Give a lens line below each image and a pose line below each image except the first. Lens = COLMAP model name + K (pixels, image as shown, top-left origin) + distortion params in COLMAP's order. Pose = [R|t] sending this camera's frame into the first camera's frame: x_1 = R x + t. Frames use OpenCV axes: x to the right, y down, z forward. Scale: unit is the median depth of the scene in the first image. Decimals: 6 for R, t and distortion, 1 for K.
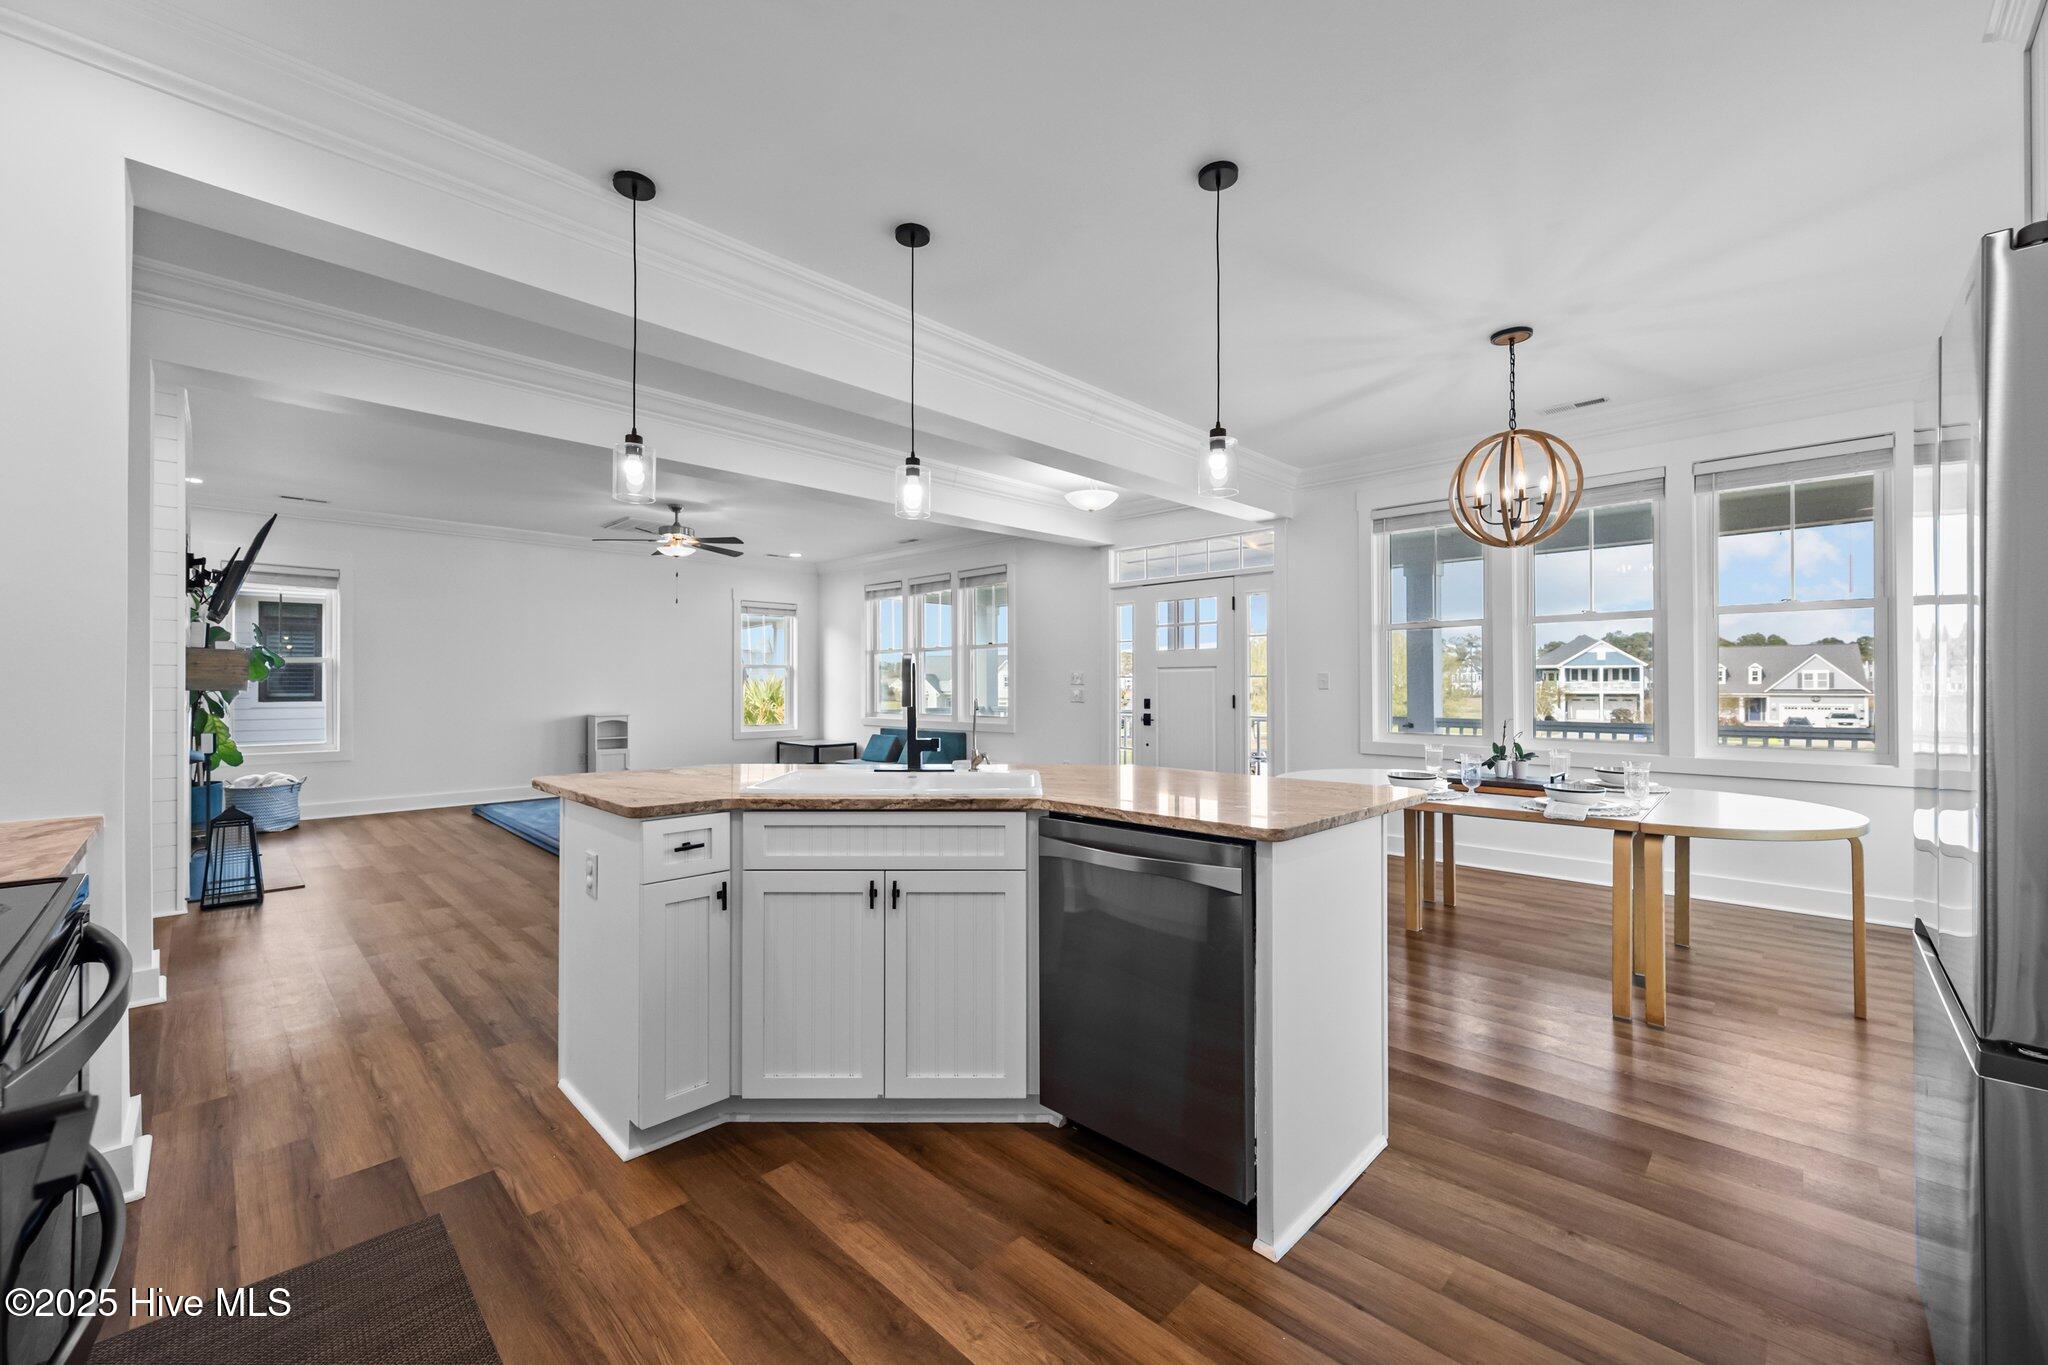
lens RADIAL K [[803.8, 0, 1027.4], [0, 803.8, 680.7], [0, 0, 1]] dist [-0.002536, -0.000227]
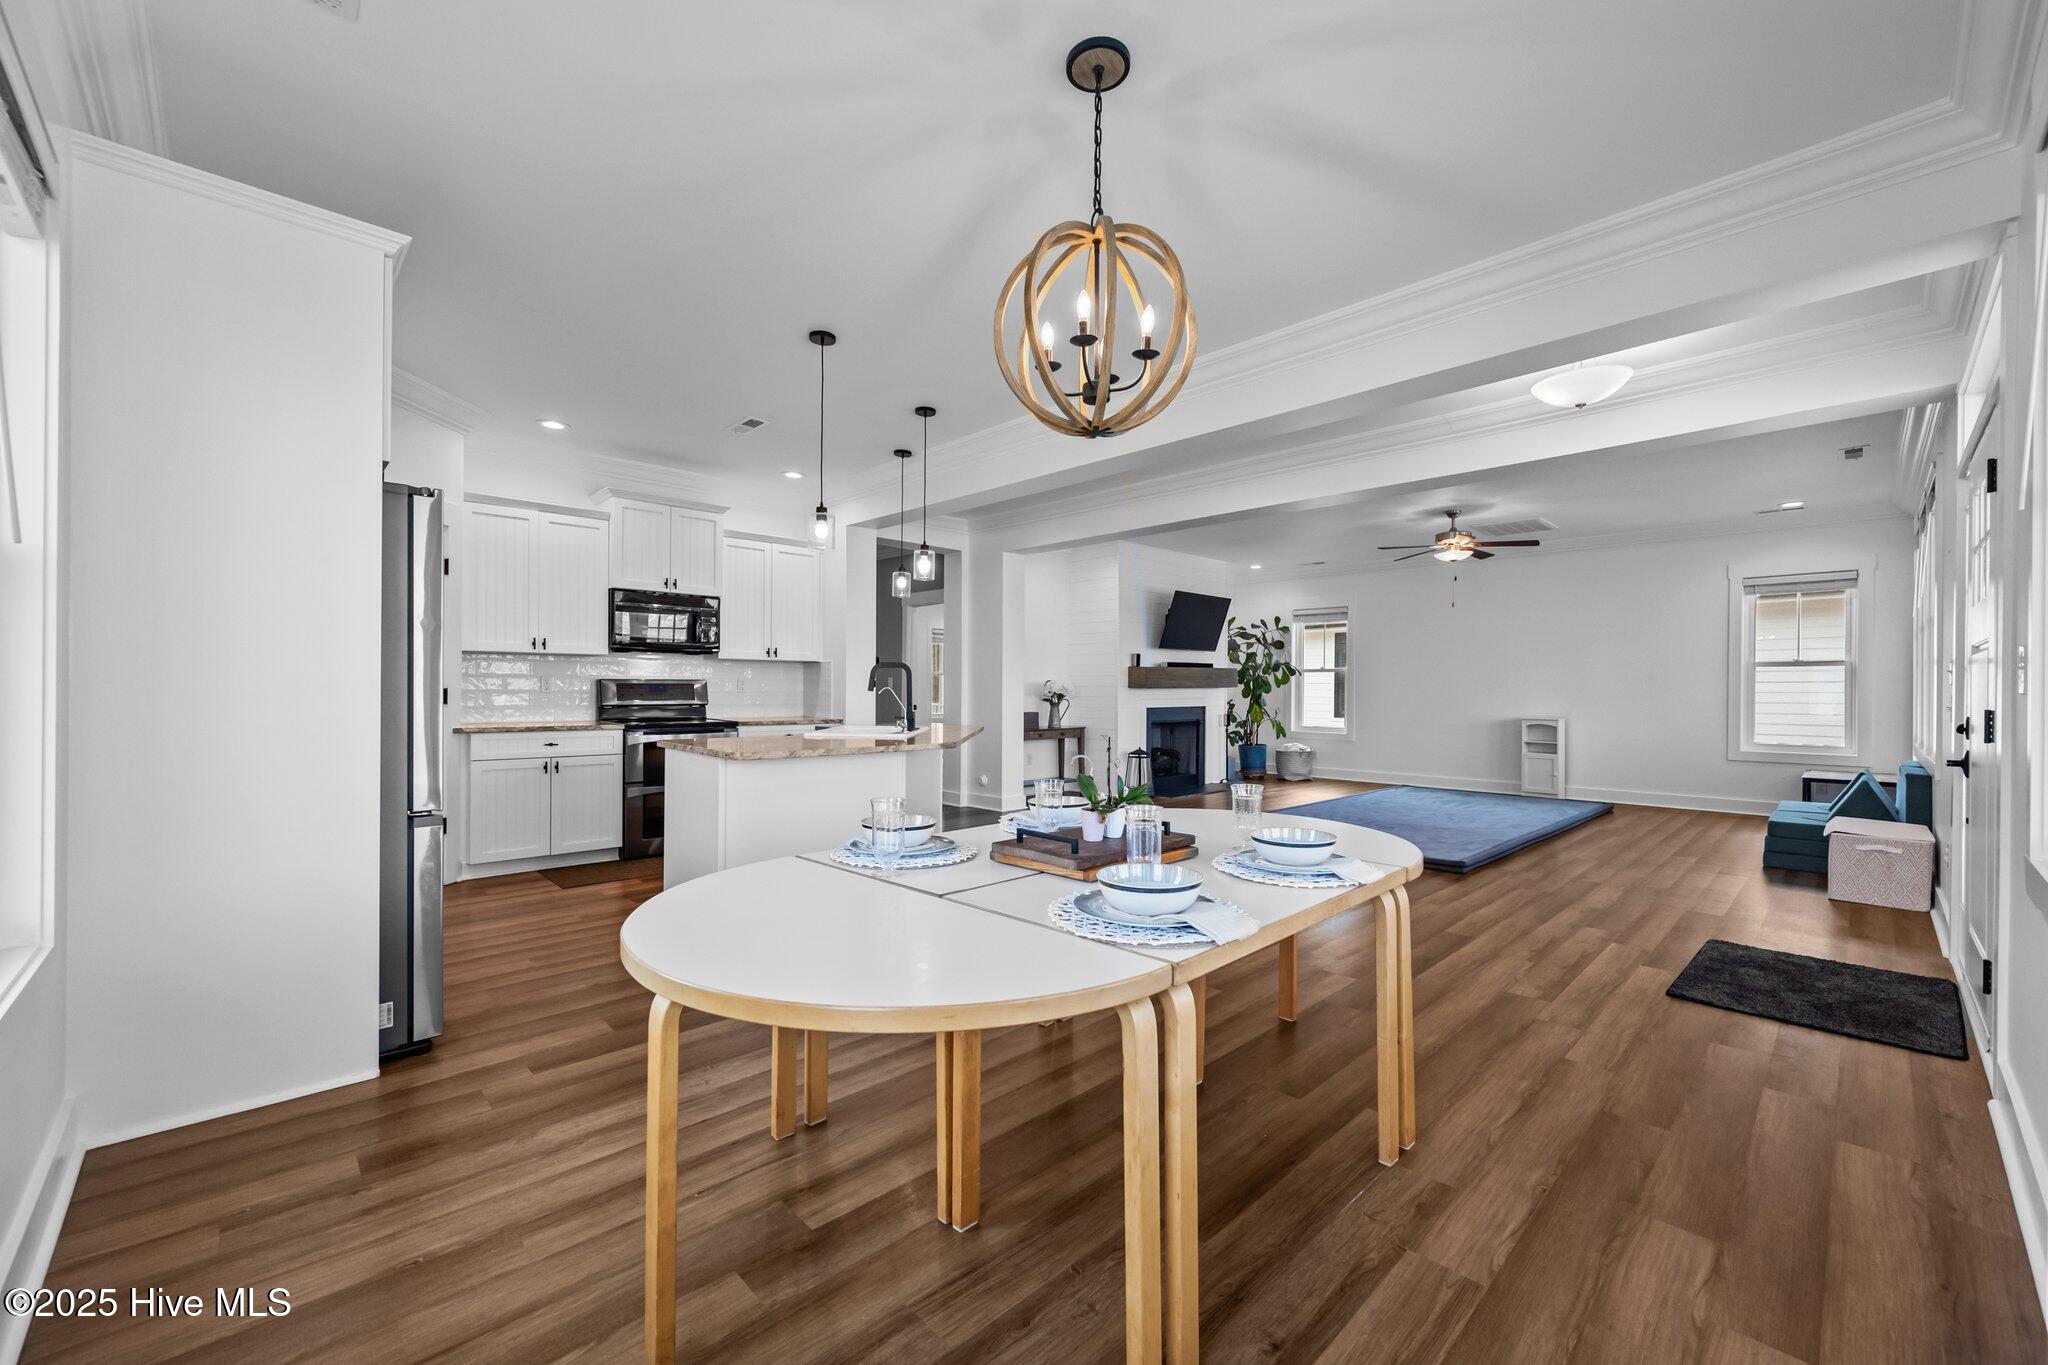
lens RADIAL K [[809.7, 0, 1030.0], [0, 809.7, 690.2], [0, 0, 1]] dist [-0.000545, 0.000441]
pose [[-0.021554, 0.004377, -0.999758, 0.728729], [-0.003249, 0.999985, 0.004448, 0.008084], [0.999762, 0.003344, -0.021539, 0.592969]]
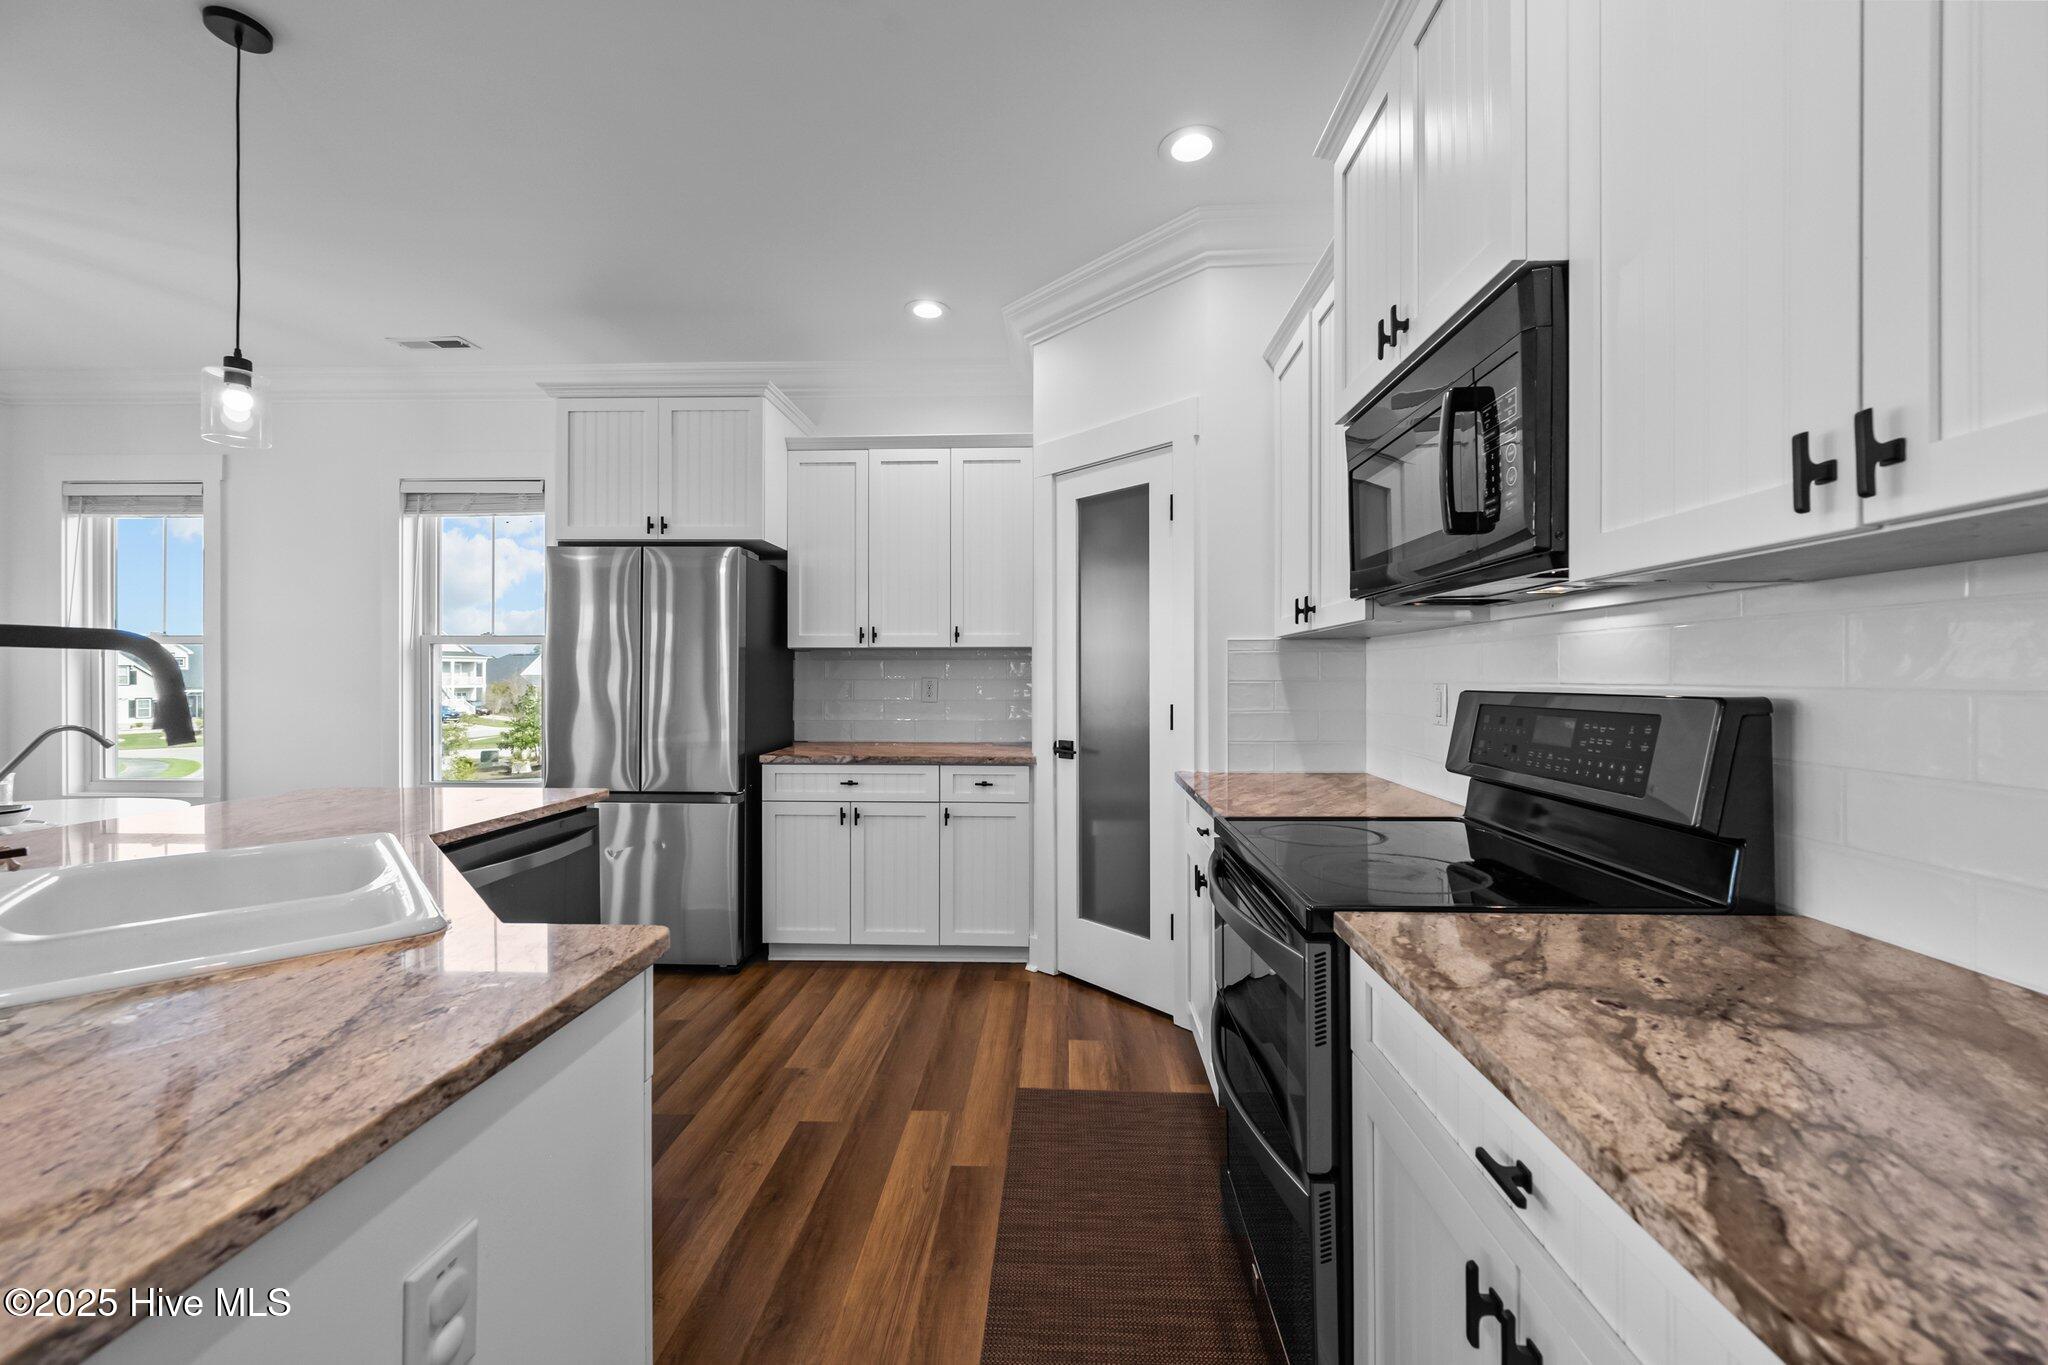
lens RADIAL K [[814.9, 0, 1029.6], [0, 814.9, 670.7], [0, 0, 1]] dist [-0.000311, 0.000201]
pose [[-0.661626, 0.006120, 0.749809, -0.358532], [-0.002174, 0.999947, -0.010079, -0.002966], [-0.749831, -0.008299, -0.661578, 0.397778]]
